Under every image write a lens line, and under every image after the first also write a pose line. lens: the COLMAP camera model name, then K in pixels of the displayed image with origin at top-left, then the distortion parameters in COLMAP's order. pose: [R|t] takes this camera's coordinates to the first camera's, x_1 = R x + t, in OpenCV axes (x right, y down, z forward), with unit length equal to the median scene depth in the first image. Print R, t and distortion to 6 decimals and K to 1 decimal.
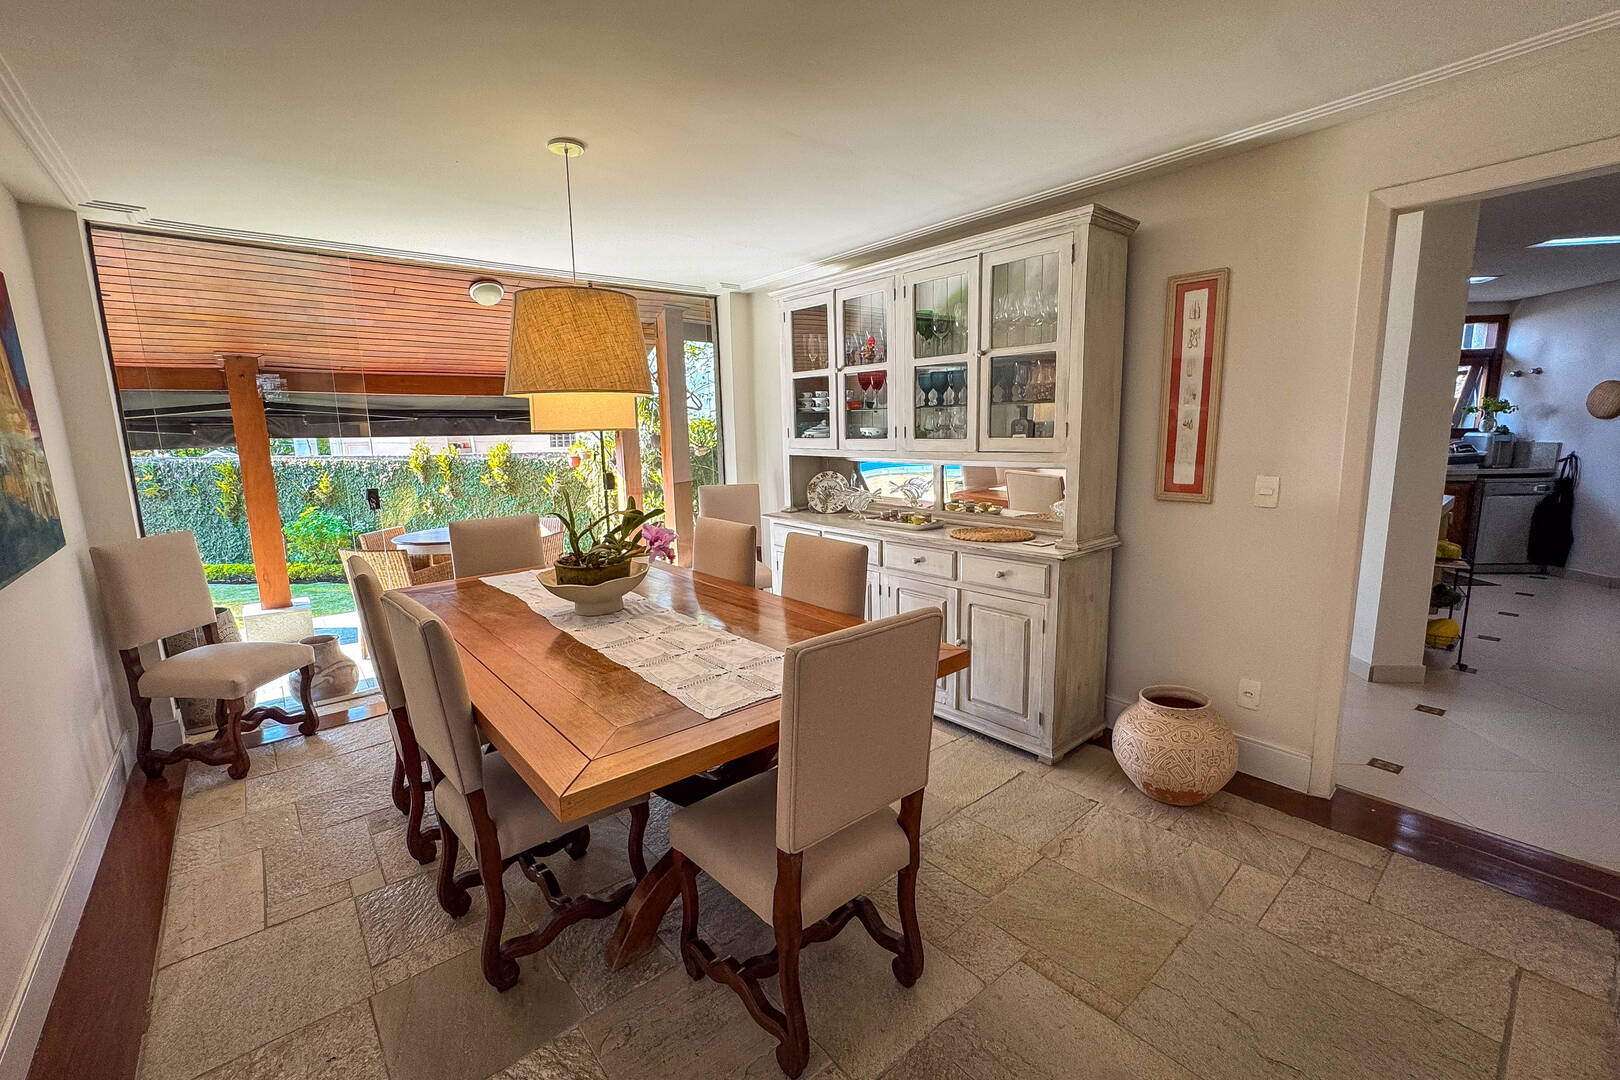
lens RADIAL K [[685.5, 0, 811.8], [0, 685.5, 537.5], [0, 0, 1]] dist [-0.044463, 0.021130]
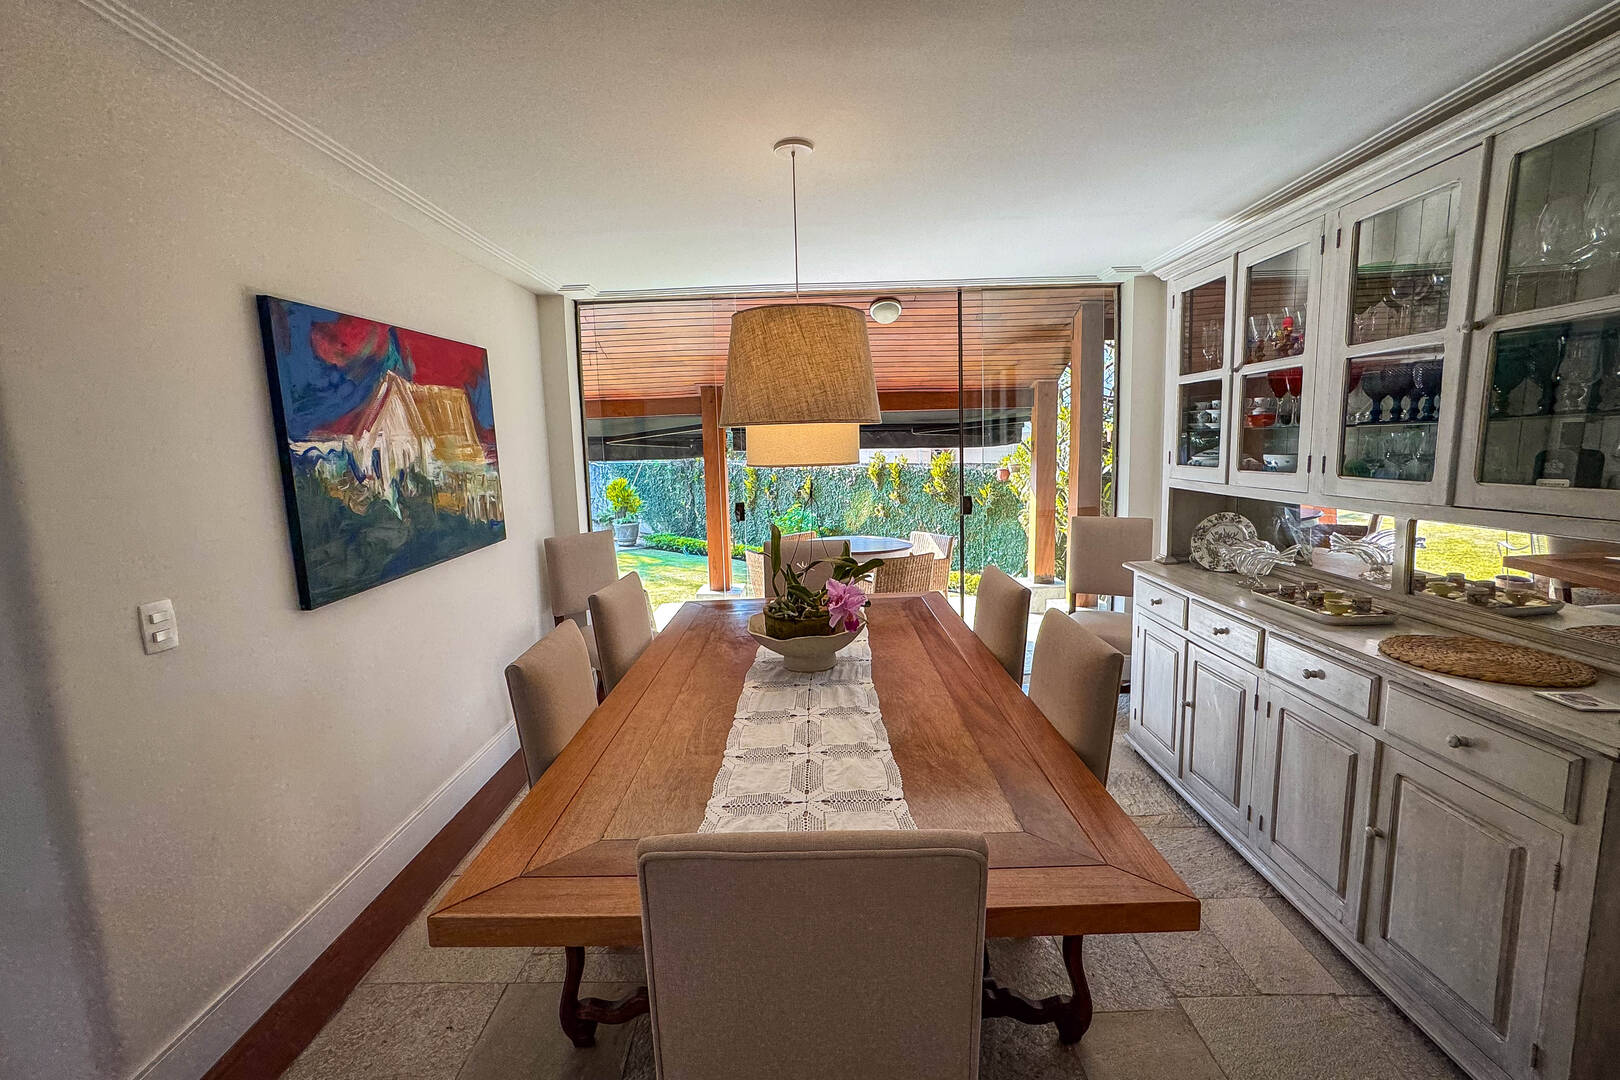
lens RADIAL K [[685.5, 0, 811.8], [0, 685.5, 537.5], [0, 0, 1]] dist [-0.044463, 0.021130]
pose [[0.755985, 0.089359, -0.648461, 0.180851], [-0.092351, 0.995290, 0.029489, -0.060478], [0.648042, 0.037593, 0.760677, 0.223533]]
